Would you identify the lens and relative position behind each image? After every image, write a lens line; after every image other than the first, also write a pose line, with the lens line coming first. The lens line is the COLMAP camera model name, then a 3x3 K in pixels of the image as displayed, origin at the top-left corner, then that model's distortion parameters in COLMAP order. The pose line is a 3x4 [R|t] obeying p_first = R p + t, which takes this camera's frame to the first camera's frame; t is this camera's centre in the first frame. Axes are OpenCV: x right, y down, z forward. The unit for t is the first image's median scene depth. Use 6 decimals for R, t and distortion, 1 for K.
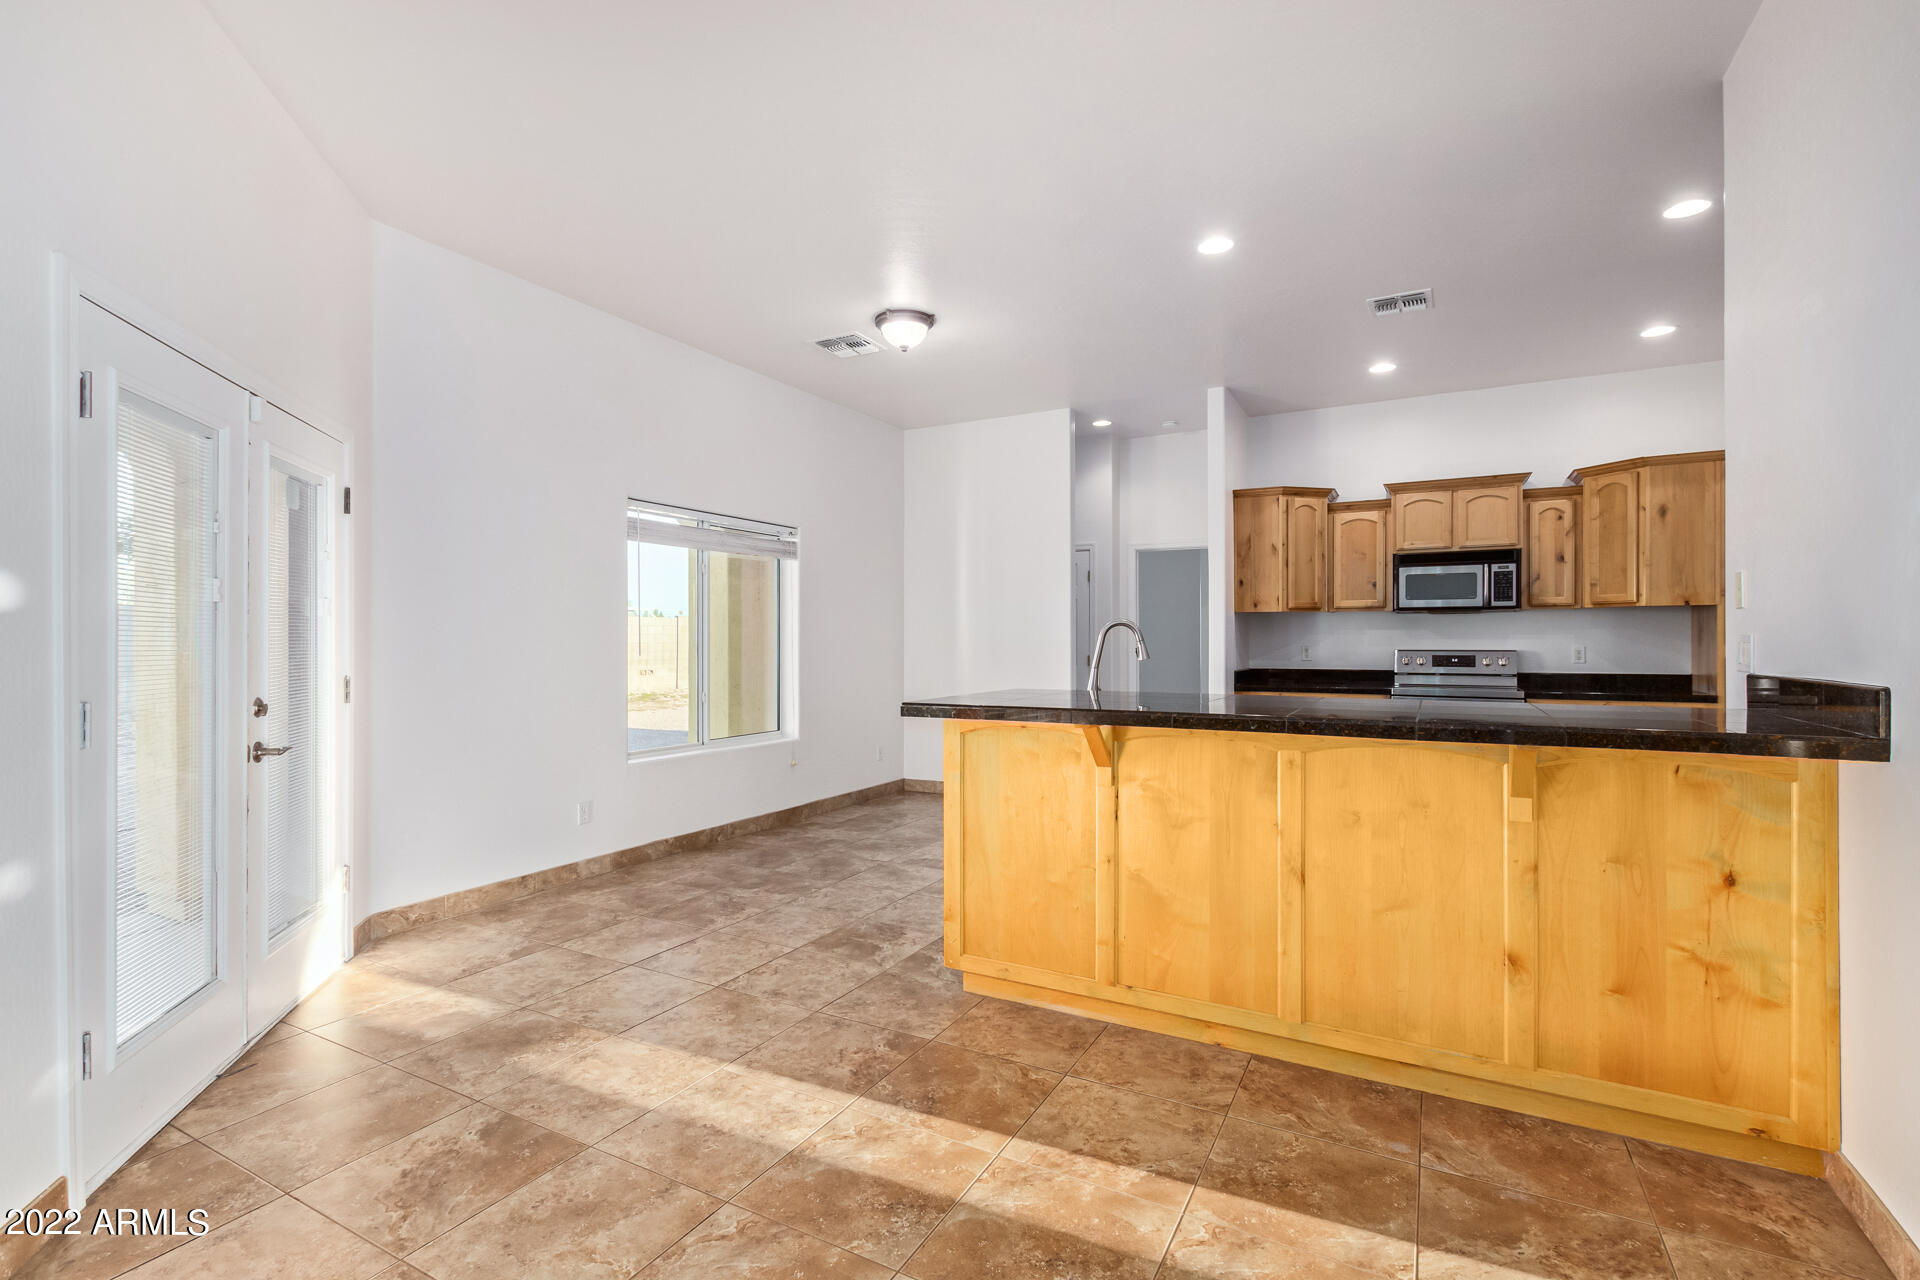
lens RADIAL K [[871.2, 0, 959.4], [0, 871.2, 639.6], [0, 0, 1]] dist [0.010633, -0.003926]
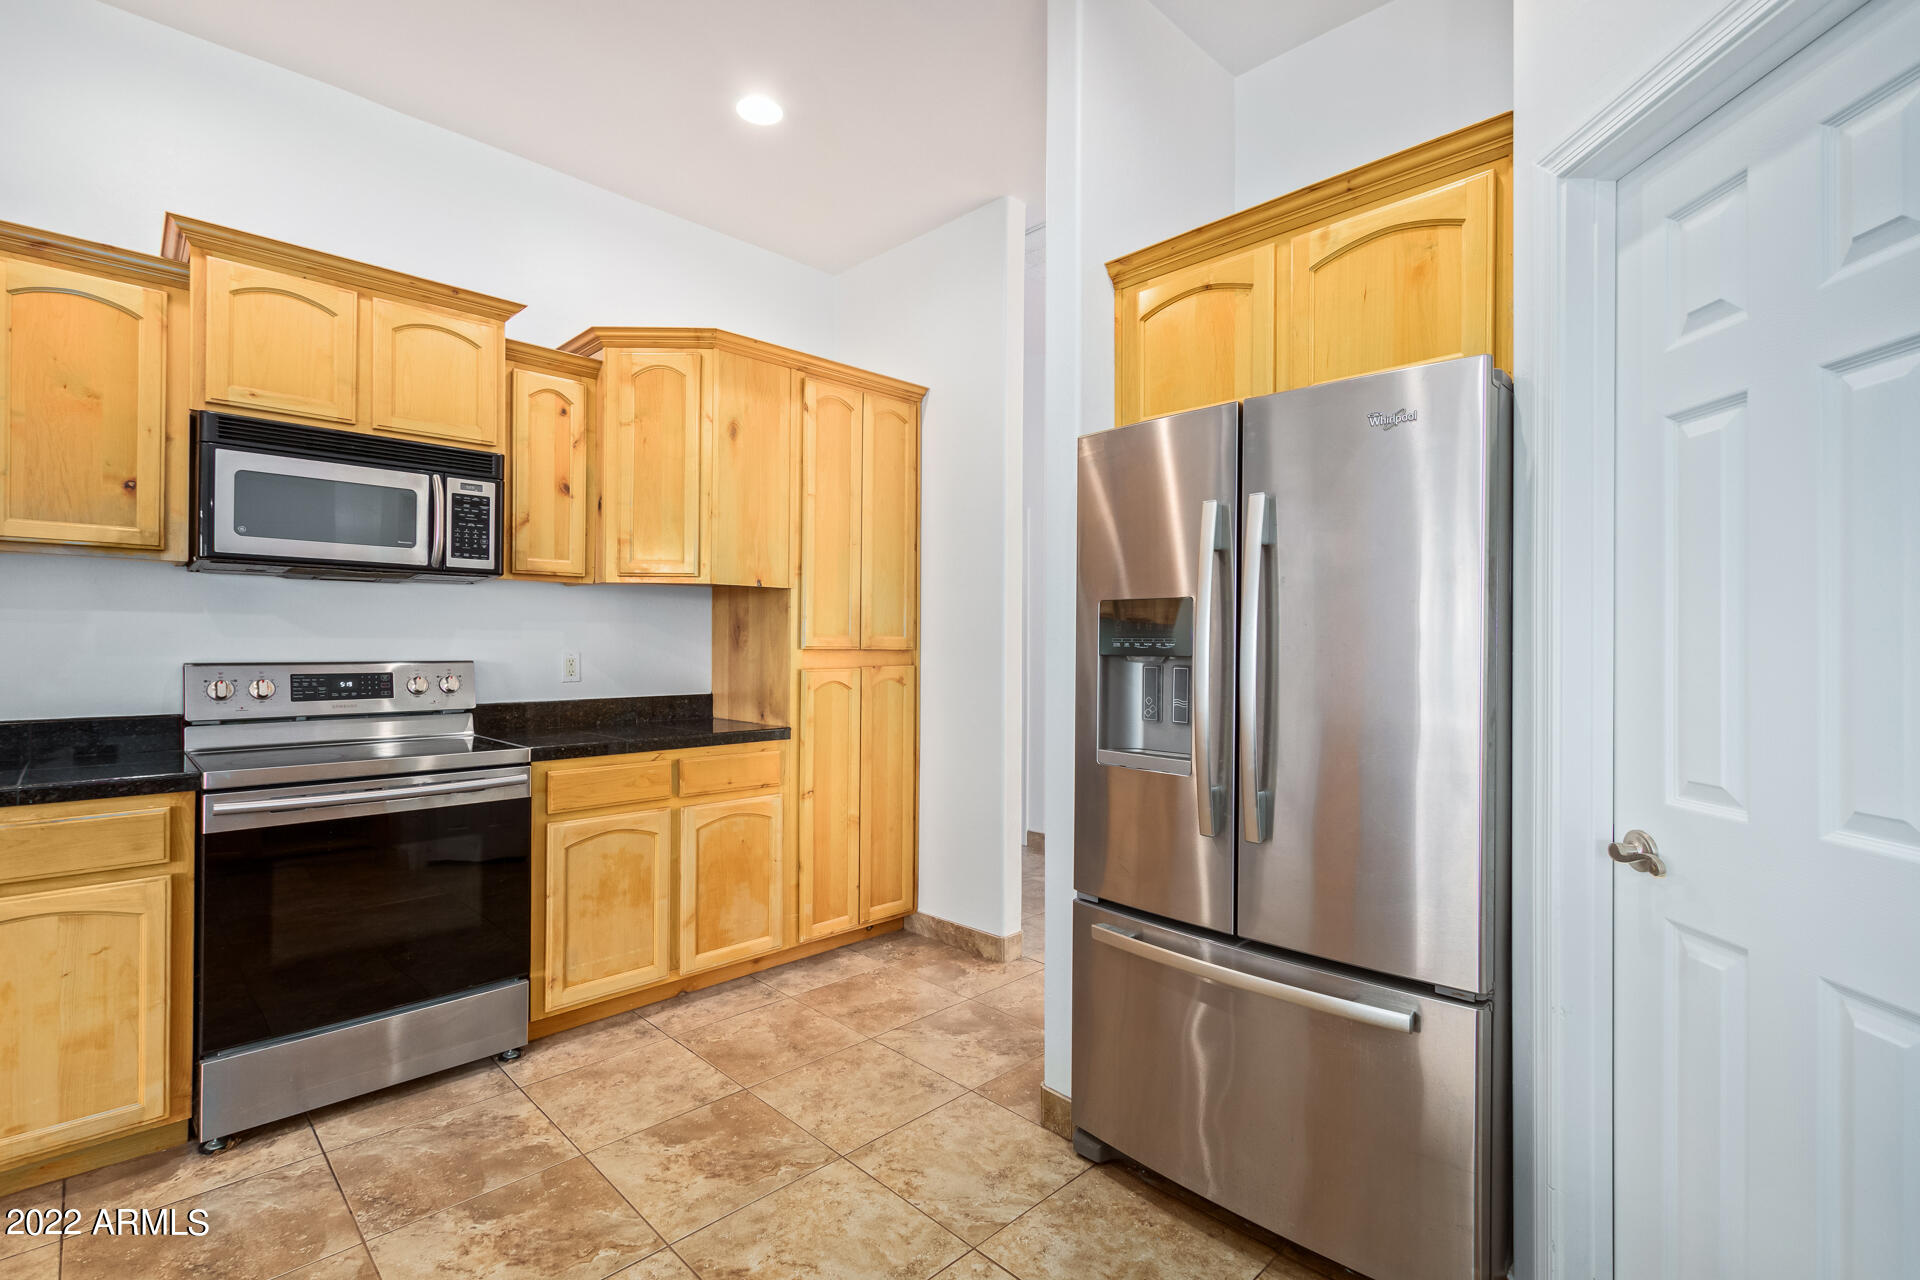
lens RADIAL K [[871.2, 0, 956.6], [0, 871.2, 642.3], [0, 0, 1]] dist [0.010633, -0.003926]
pose [[0.290789, 0.005203, 0.956773, 0.244371], [-0.005363, 0.999978, -0.003808, 0.002139], [-0.956772, -0.004024, 0.290811, 0.609320]]
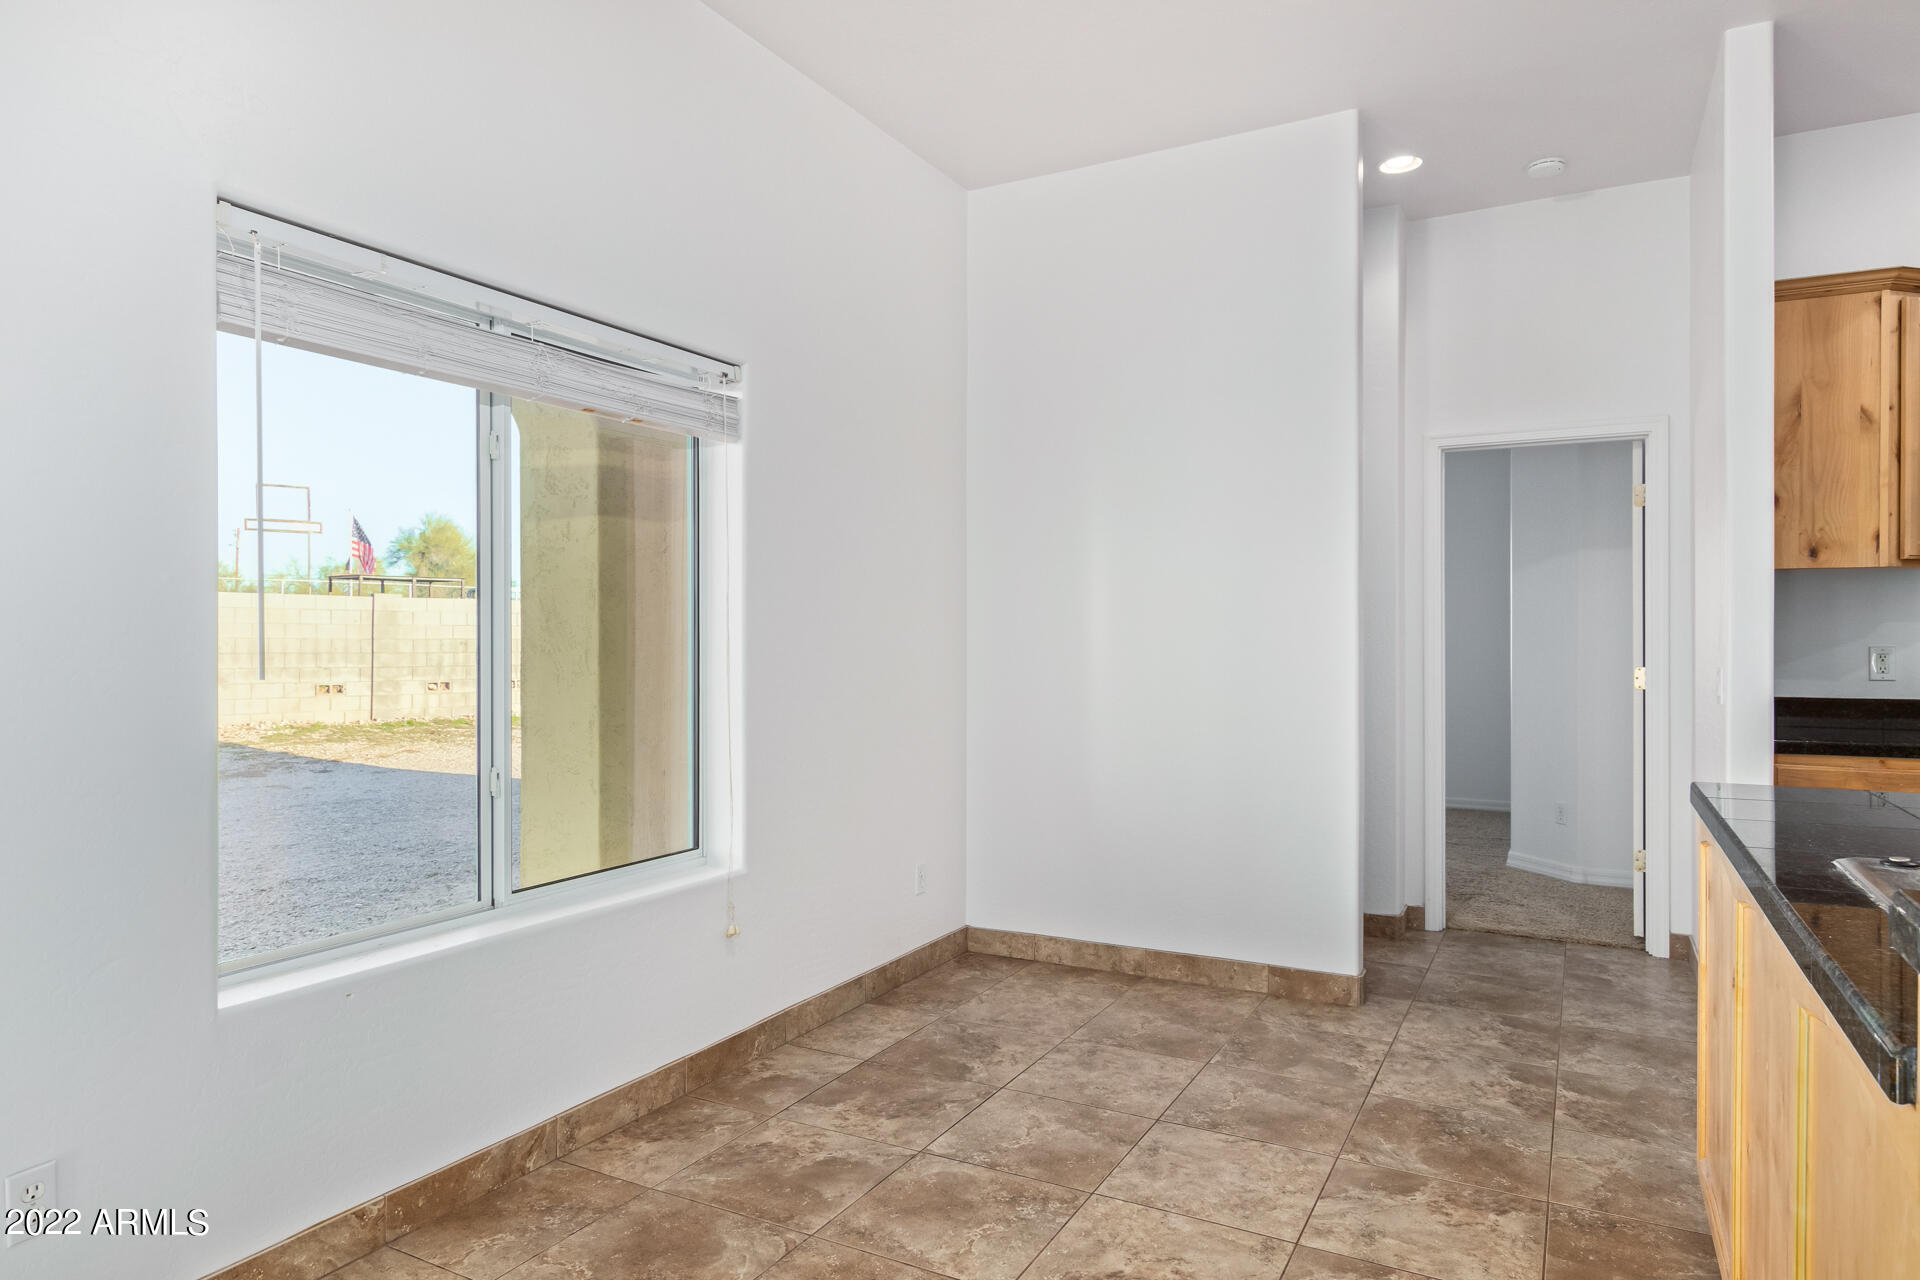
lens RADIAL K [[1148.2, 0, 962.5], [0, 1148.2, 638.5], [0, 0, 1]] dist [0.002289, -0.000177]
pose [[0.999990, 0.001159, 0.004377, -0.087603], [-0.001176, 0.999992, 0.003908, 0.001233], [-0.004373, -0.003913, 0.999983, 0.480488]]
